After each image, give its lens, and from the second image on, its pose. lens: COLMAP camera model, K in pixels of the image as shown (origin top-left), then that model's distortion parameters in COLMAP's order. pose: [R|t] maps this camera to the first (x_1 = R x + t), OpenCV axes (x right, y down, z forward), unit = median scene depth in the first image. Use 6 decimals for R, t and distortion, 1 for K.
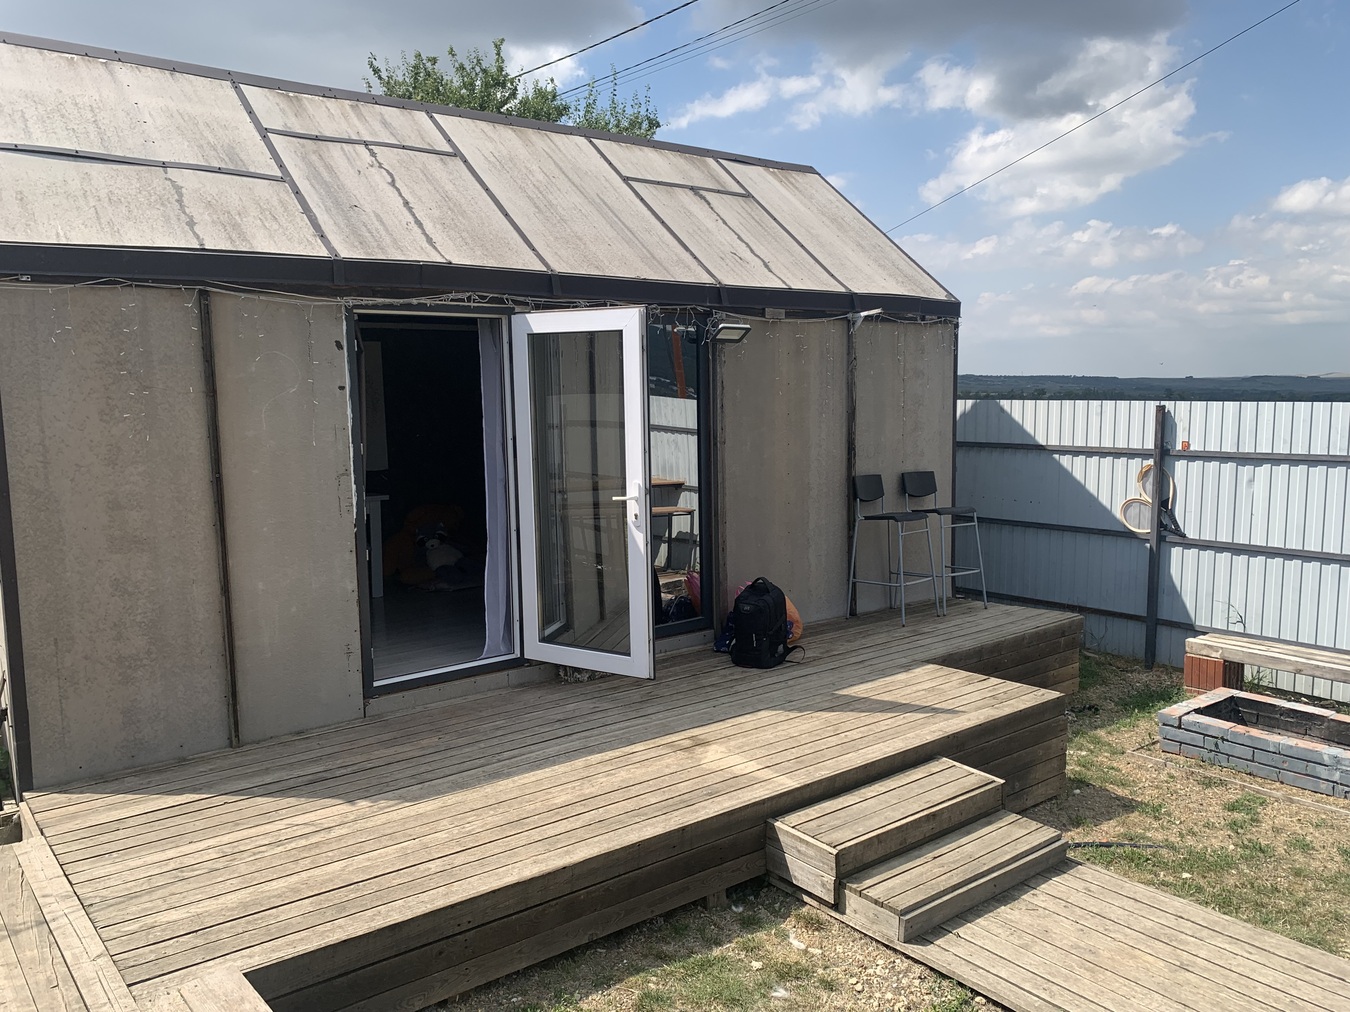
lens RADIAL K [[1032.0, 0, 657.1], [0, 1032.0, 515.4], [0, 0, 1]] dist [0.026357, -0.032613]
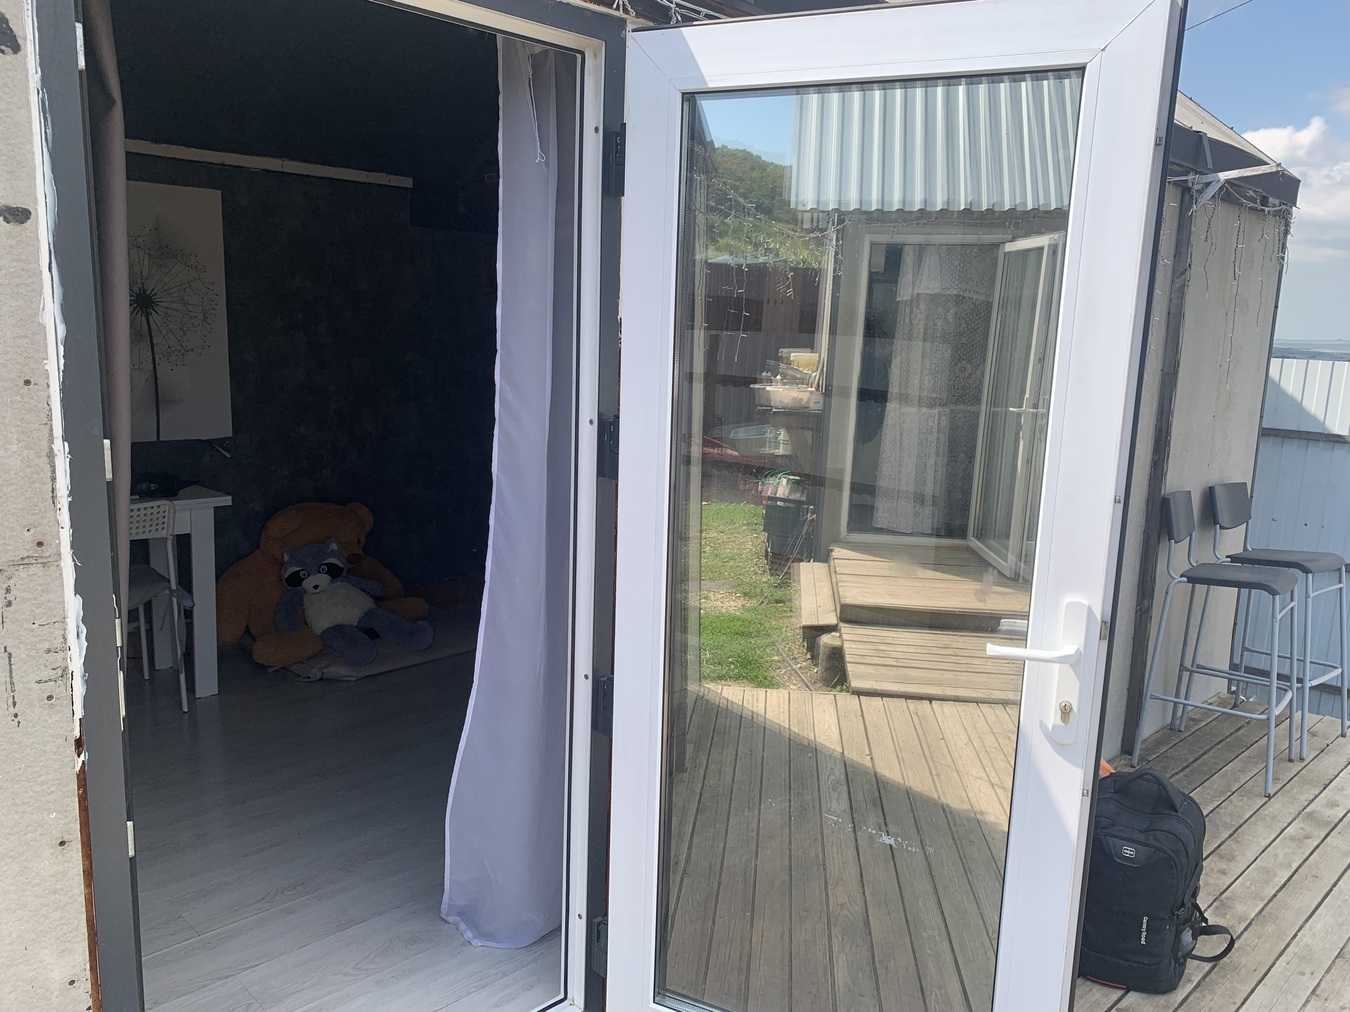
lens RADIAL K [[1032.0, 0, 649.2], [0, 1032.0, 521.8], [0, 0, 1]] dist [0.026357, -0.032613]
pose [[0.992302, 0.023260, 0.121639, -0.121537], [-0.030973, 0.997601, 0.061912, -0.047286], [-0.119907, -0.065203, 0.990642, 0.487521]]
